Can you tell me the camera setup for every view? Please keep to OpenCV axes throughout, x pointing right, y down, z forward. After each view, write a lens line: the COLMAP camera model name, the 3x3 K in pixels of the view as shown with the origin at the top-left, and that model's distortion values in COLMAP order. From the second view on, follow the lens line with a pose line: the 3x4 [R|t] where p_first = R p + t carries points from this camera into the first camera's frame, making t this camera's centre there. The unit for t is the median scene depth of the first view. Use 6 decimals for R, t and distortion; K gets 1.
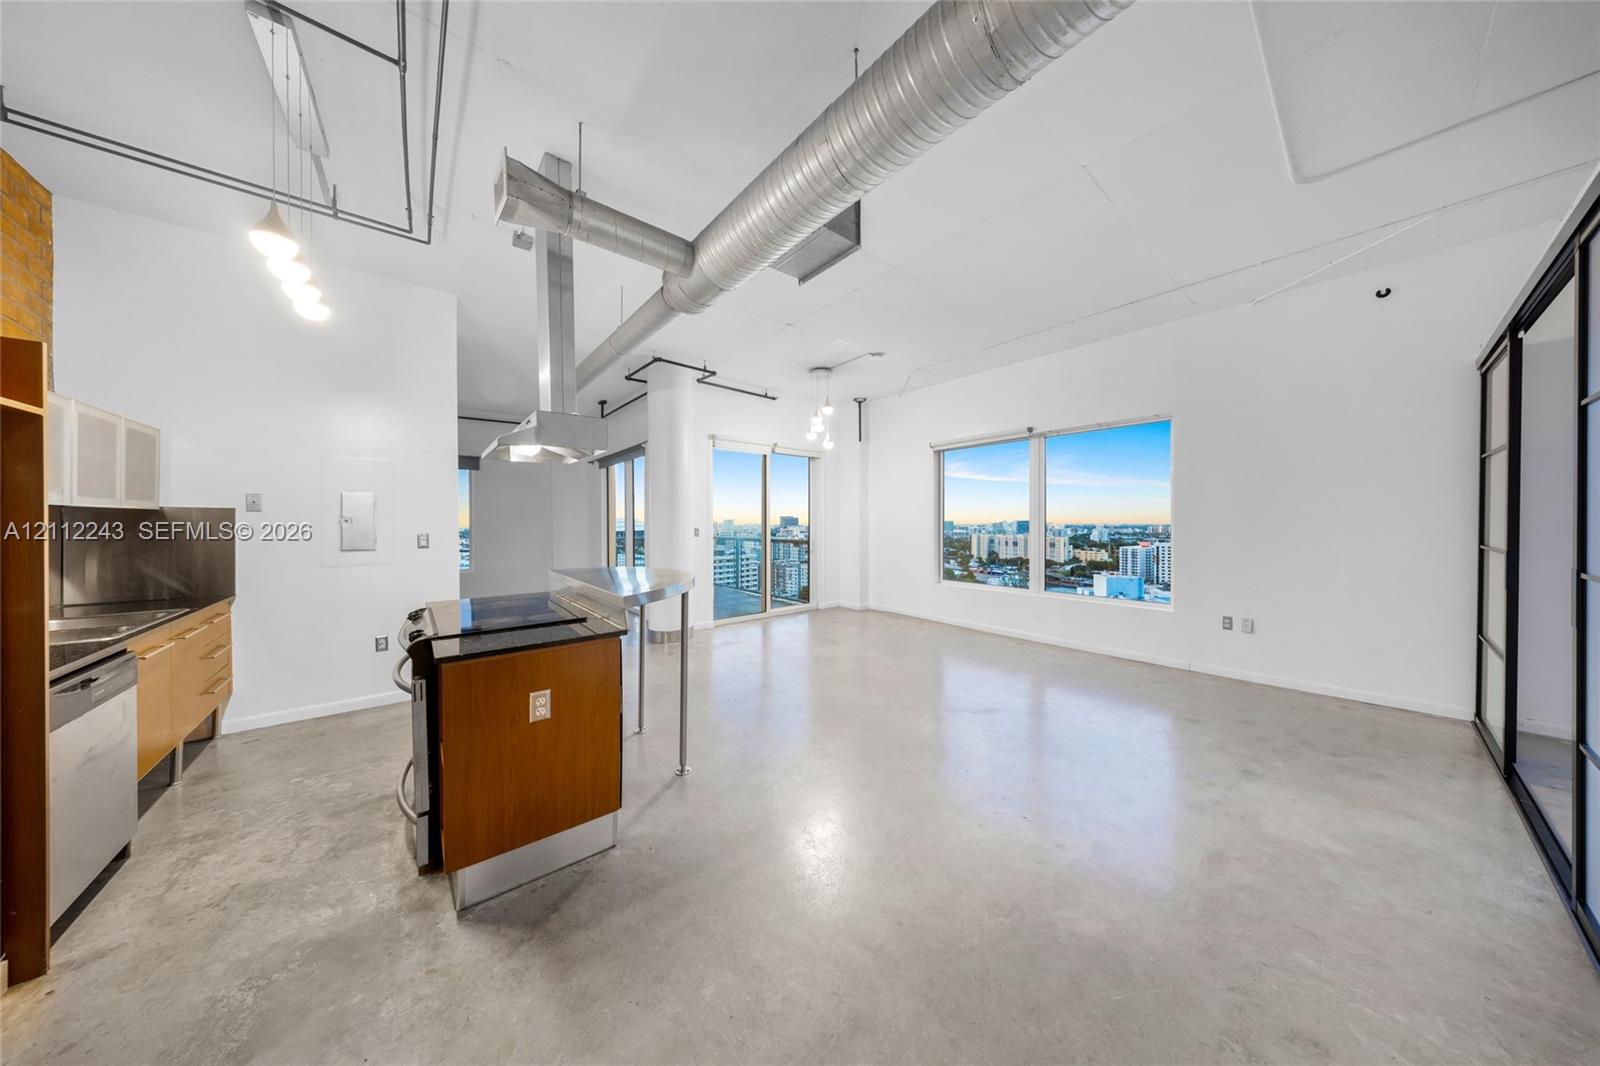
lens RADIAL K [[473.2, 0, 789.8], [0, 473.2, 523.7], [0, 0, 1]] dist [-0.006380, 0.000517]
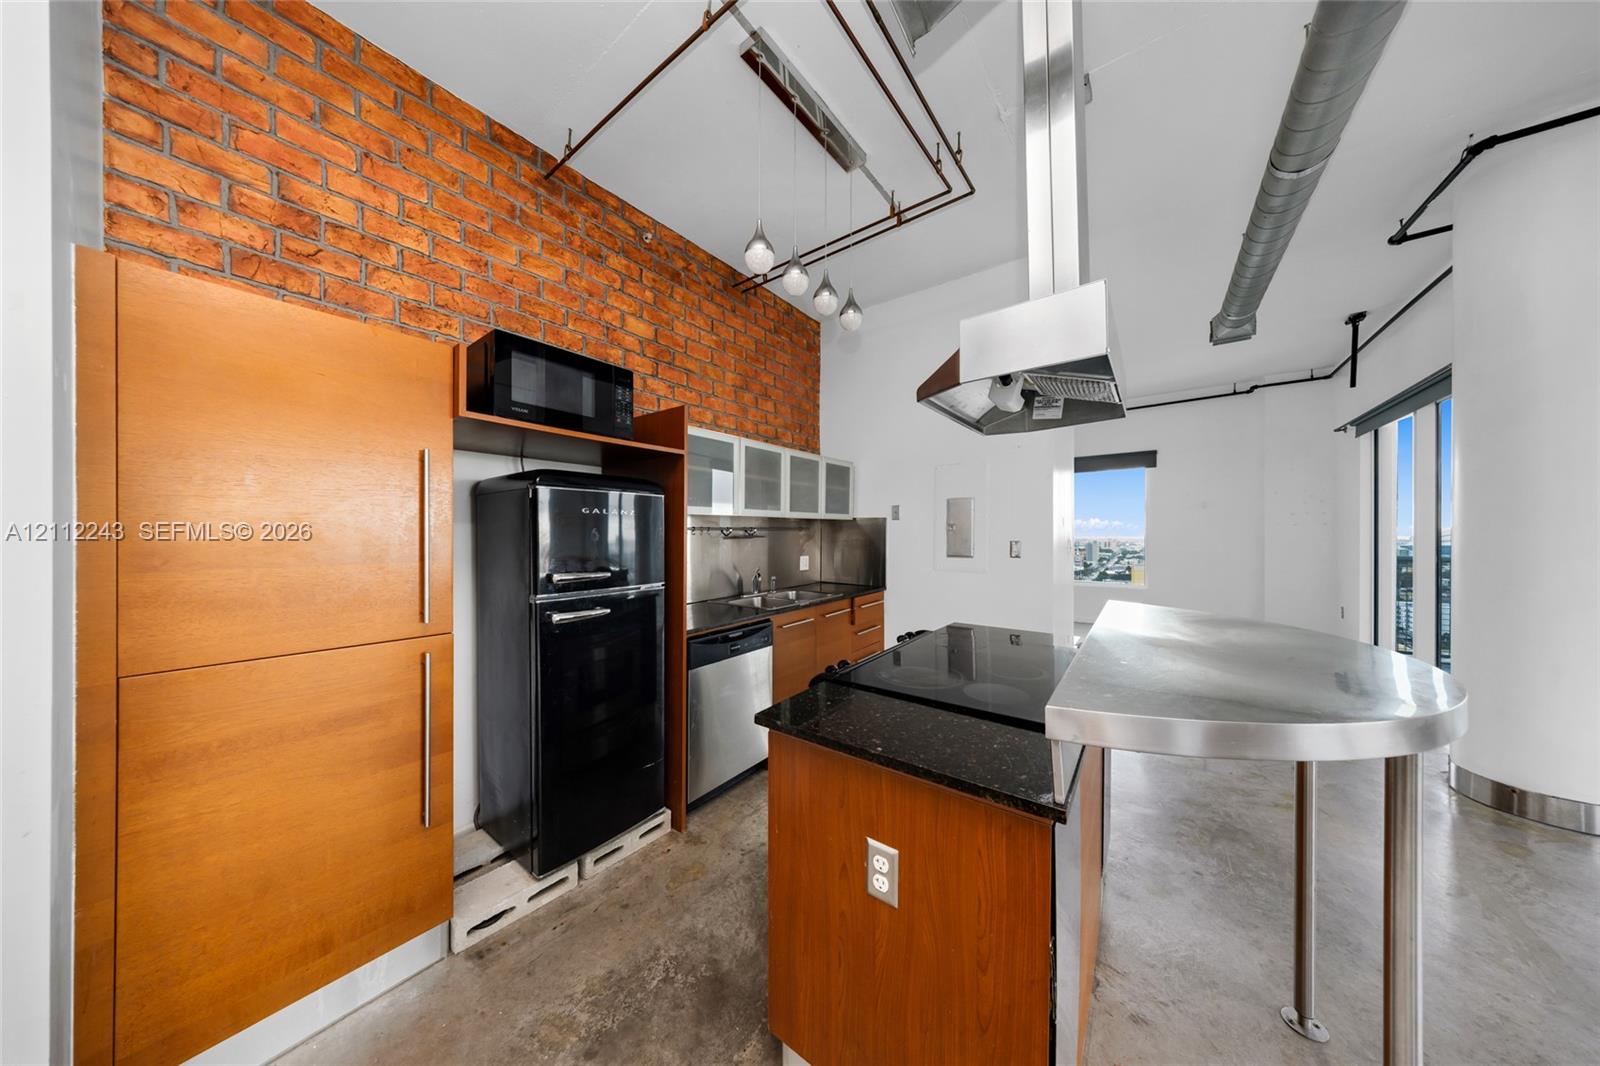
lens RADIAL K [[473.2, 0, 807.8], [0, 473.2, 533.7], [0, 0, 1]] dist [-0.006380, 0.000517]
pose [[0.247910, 0.000515, -0.968783, -0.031771], [-0.002563, 0.999997, -0.000124, 0.009650], [0.968780, 0.002513, 0.247910, 0.530617]]
